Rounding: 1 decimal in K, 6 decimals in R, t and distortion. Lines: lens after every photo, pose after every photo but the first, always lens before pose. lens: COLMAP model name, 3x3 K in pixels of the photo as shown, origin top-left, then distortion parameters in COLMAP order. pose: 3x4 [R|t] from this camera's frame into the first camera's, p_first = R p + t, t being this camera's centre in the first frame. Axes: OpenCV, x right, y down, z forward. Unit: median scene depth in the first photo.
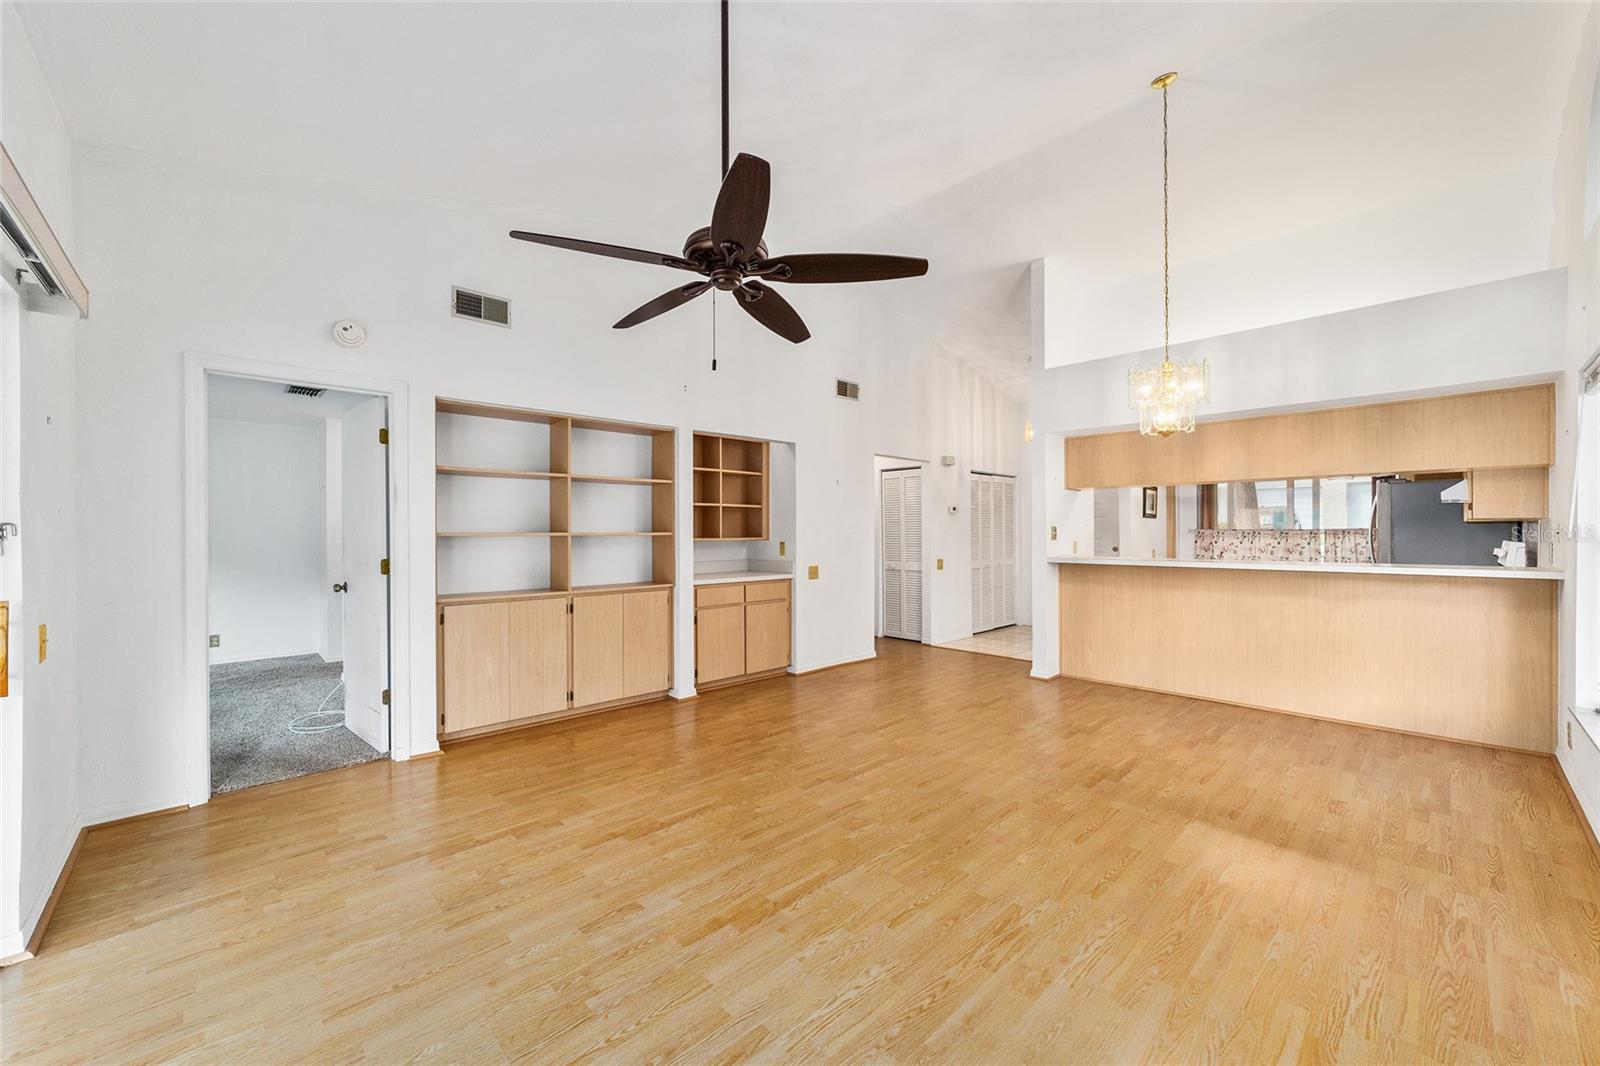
lens RADIAL K [[620.3, 0, 794.5], [0, 620.3, 533.1], [0, 0, 1]] dist [-0.016335, 0.008529]
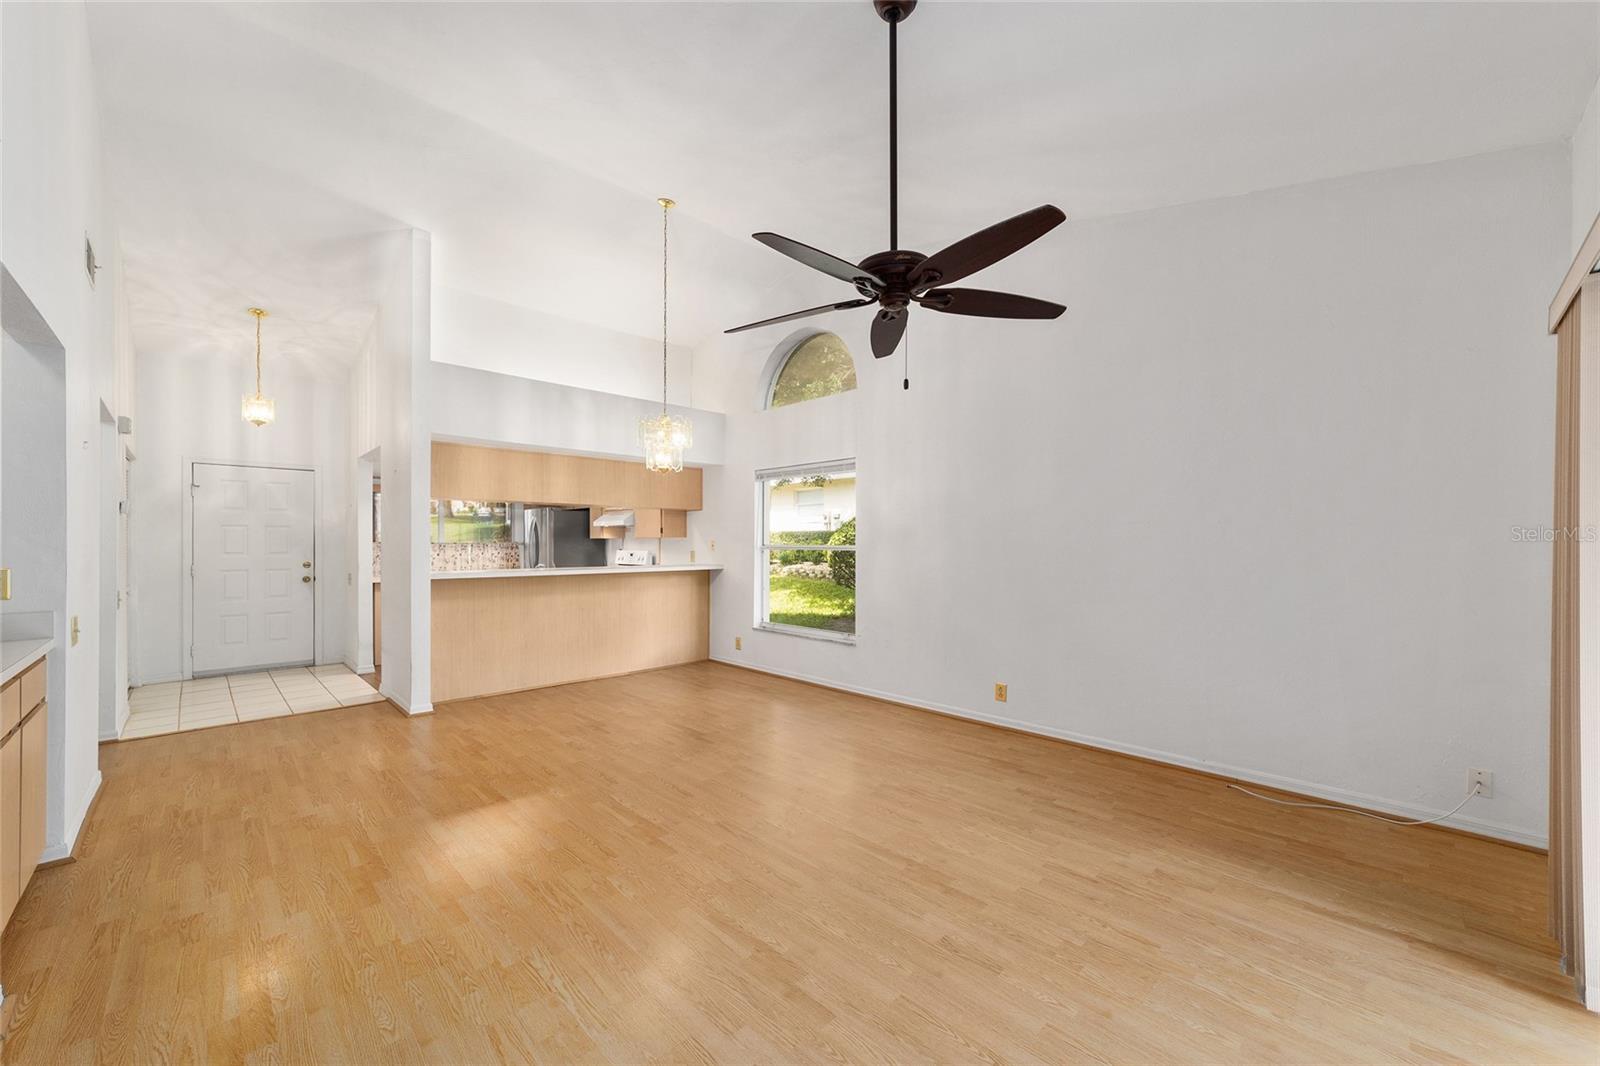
lens RADIAL K [[616.5, 0, 792.8], [0, 616.5, 539.7], [0, 0, 1]] dist [-0.017142, 0.008568]
pose [[-0.013114, 0.009244, 0.999871, -0.533898], [0.000378, 0.999957, -0.009240, -0.001112], [-0.999914, 0.000257, -0.013116, 0.554577]]
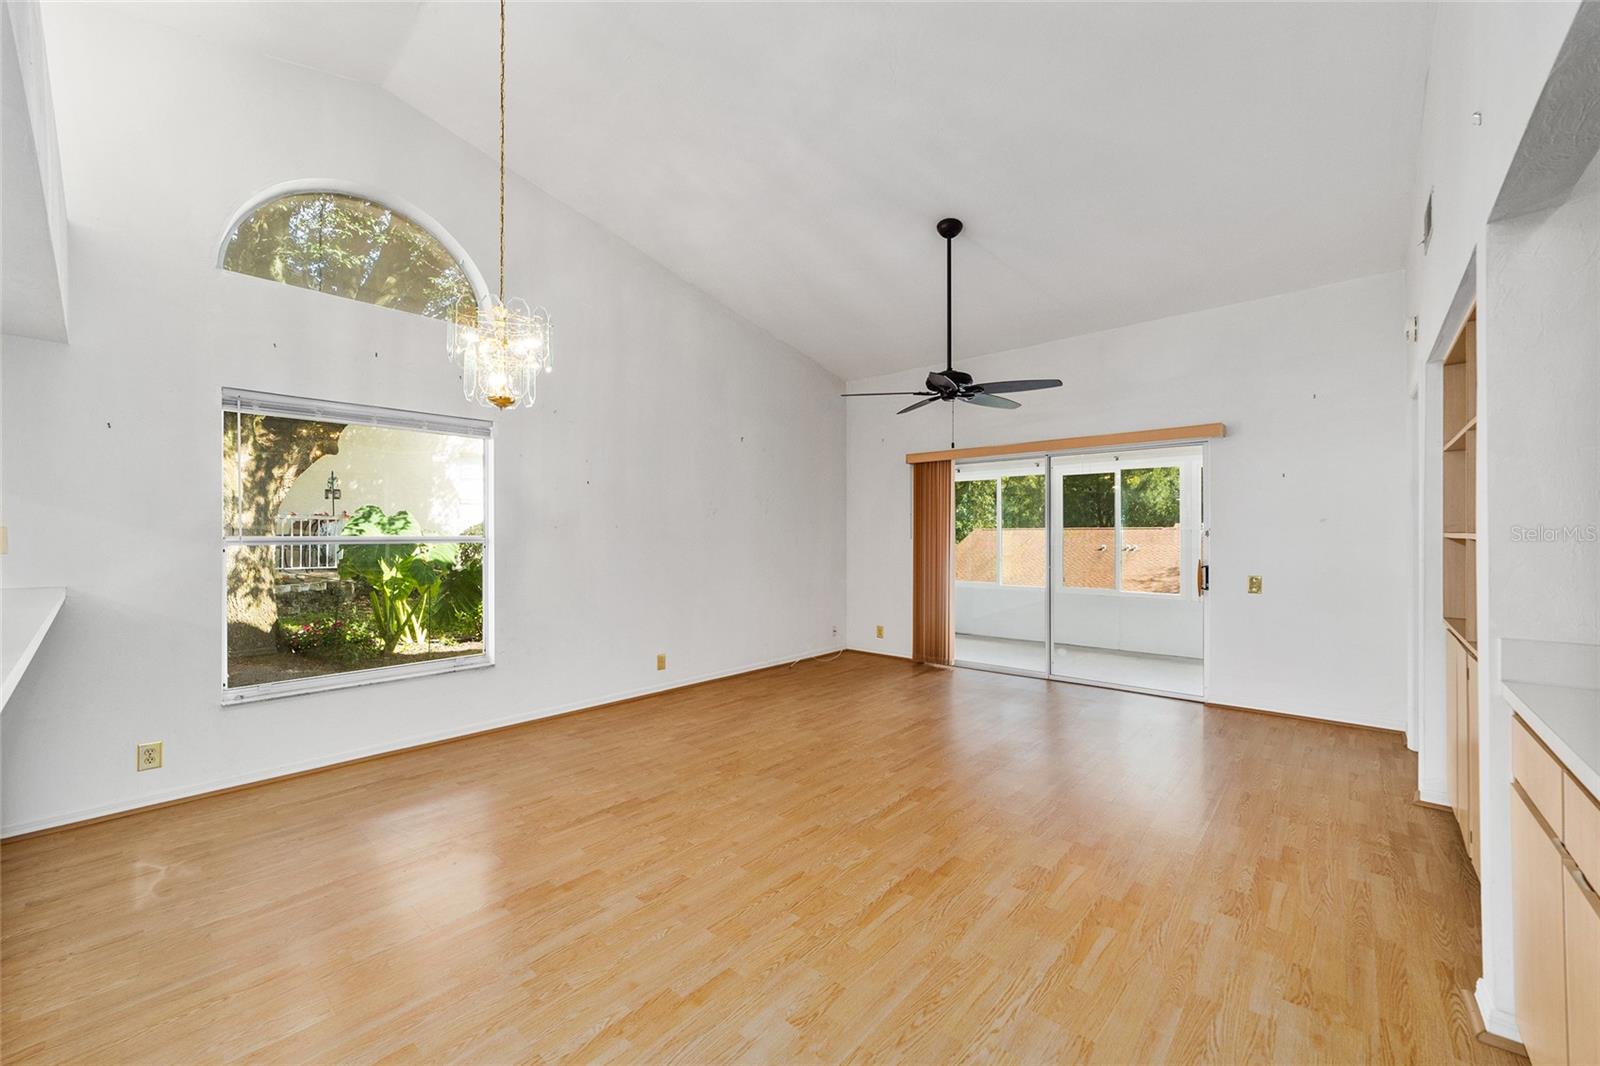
lens RADIAL K [[627.7, 0, 793.1], [0, 627.7, 537.0], [0, 0, 1]] dist [-0.017619, 0.009416]
pose [[-0.996634, 0.004982, -0.081831, 0.237540], [0.004465, 0.999969, 0.006492, -0.003452], [0.081860, 0.006105, -0.996625, 1.319183]]
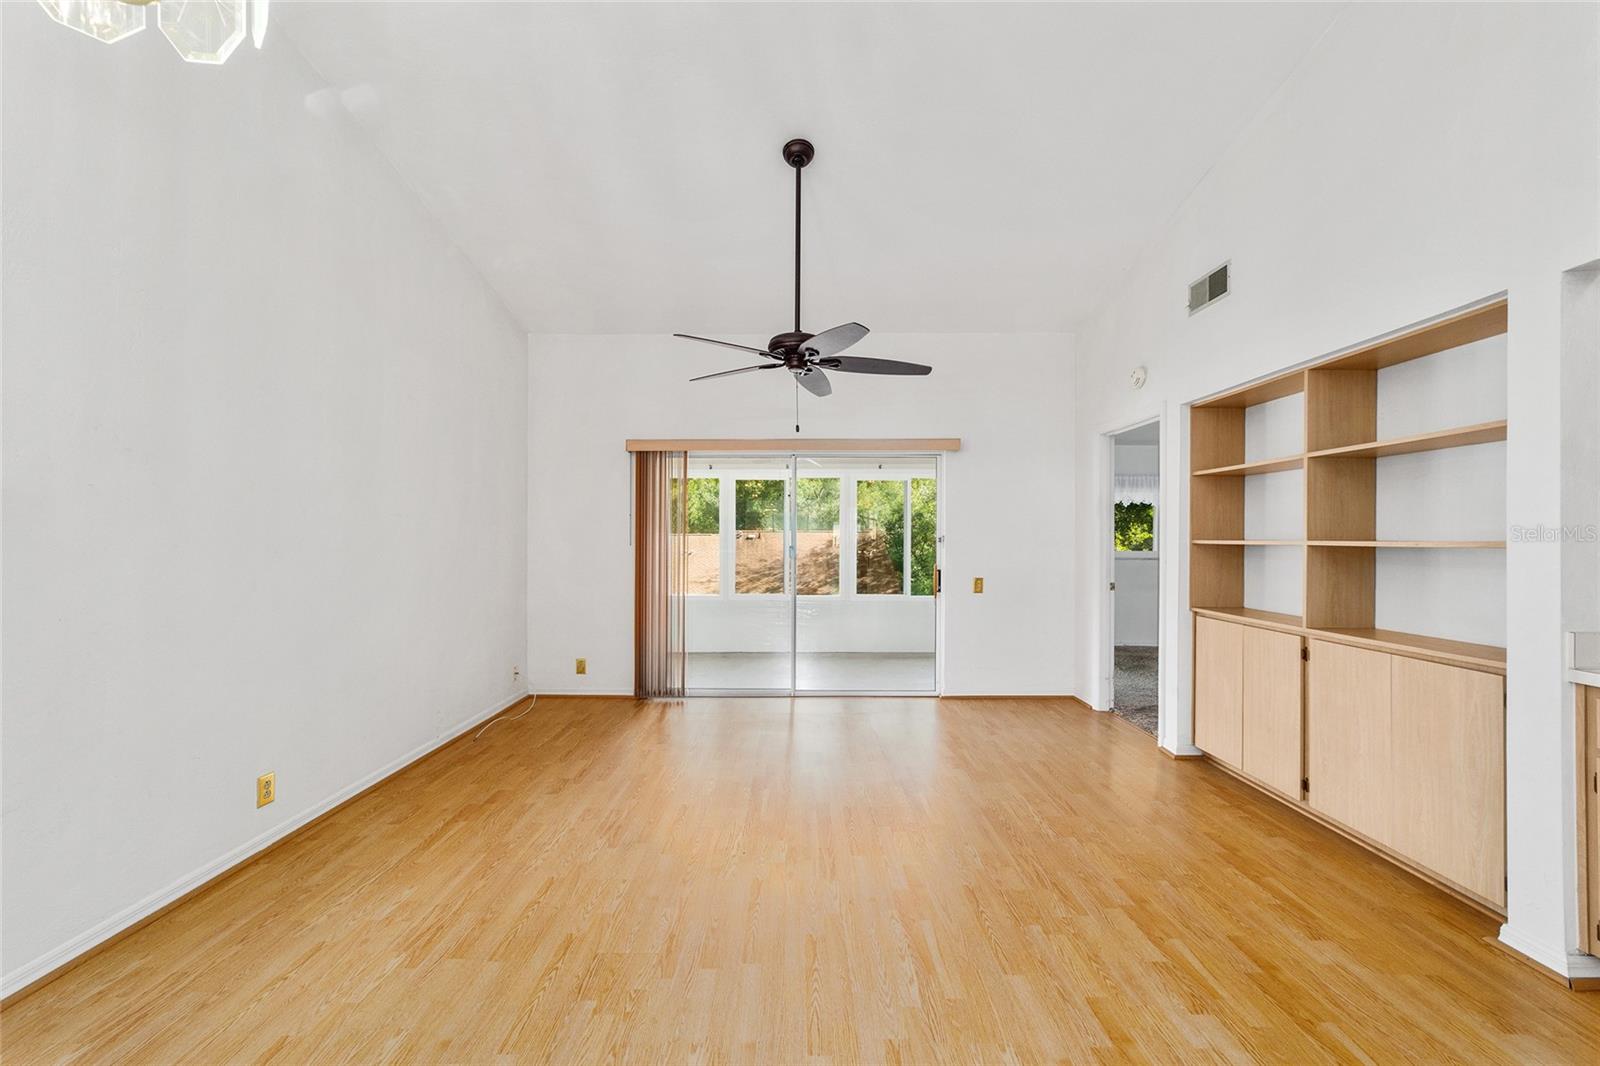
lens RADIAL K [[616.5, 0, 792.8], [0, 616.5, 539.7], [0, 0, 1]] dist [-0.017142, 0.008568]
pose [[-0.691836, 0.002547, -0.722050, 0.441355], [-0.000632, 0.999991, 0.004134, -0.004061], [0.722054, 0.003316, -0.691829, 0.934367]]
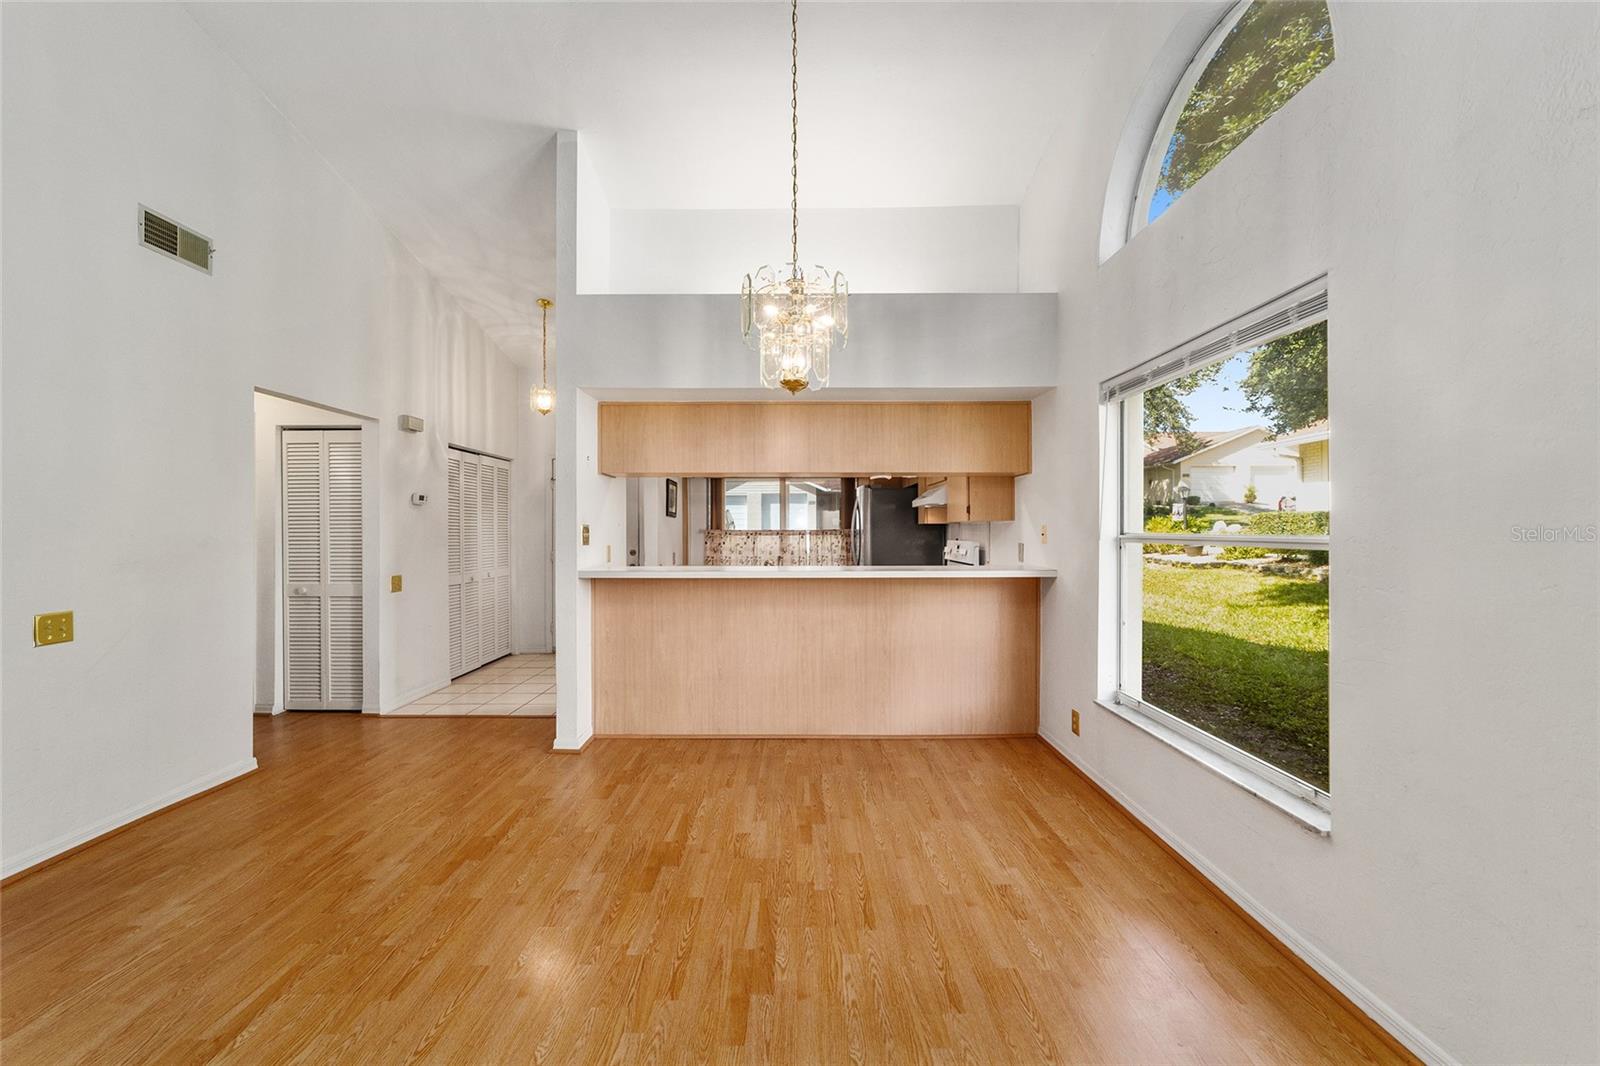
lens RADIAL K [[611.9, 0, 792.8], [0, 611.9, 529.9], [0, 0, 1]] dist [-0.017188, 0.008670]
pose [[0.690904, 0.002513, 0.722942, 0.095737], [0.000522, 0.999992, -0.003976, -0.003340], [-0.722947, 0.003125, 0.690897, 0.408224]]
